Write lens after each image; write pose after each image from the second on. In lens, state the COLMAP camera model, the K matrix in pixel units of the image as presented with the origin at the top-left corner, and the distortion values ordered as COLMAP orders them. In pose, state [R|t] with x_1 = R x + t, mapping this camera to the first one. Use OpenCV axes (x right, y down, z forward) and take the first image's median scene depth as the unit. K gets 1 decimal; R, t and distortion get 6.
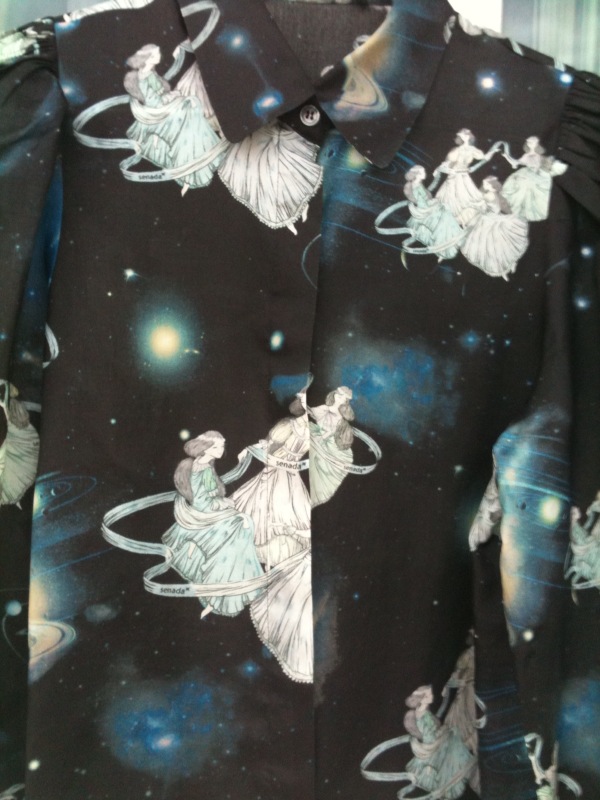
lens RADIAL K [[871.9, 0, 300.0], [0, 871.9, 400.0], [0, 0, 1]] dist [0.334351, -0.956564]
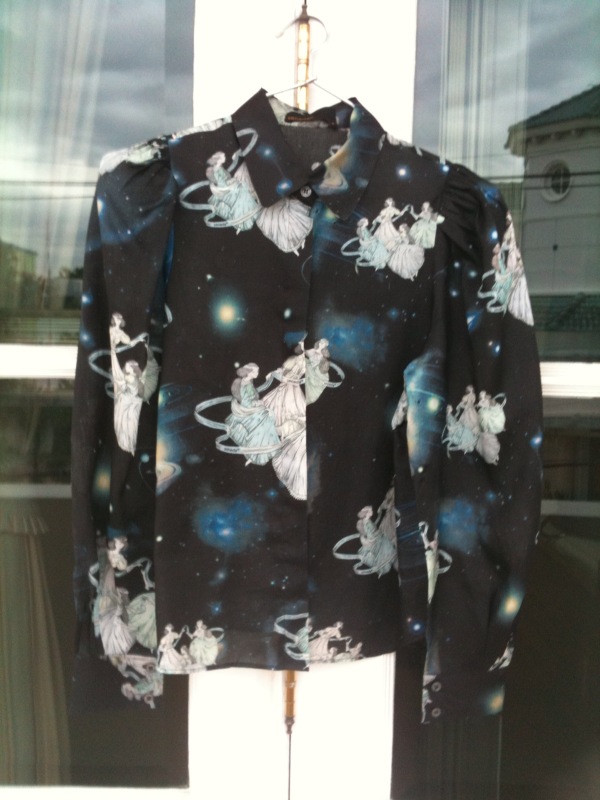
lens RADIAL K [[871.9, 0, 300.0], [0, 871.9, 400.0], [0, 0, 1]] dist [0.334351, -0.956564]
pose [[0.999596, -0.000240, 0.028432, -0.052074], [-0.000431, 0.999721, 0.023610, 0.069680], [-0.028430, -0.023613, 0.999317, -0.828915]]
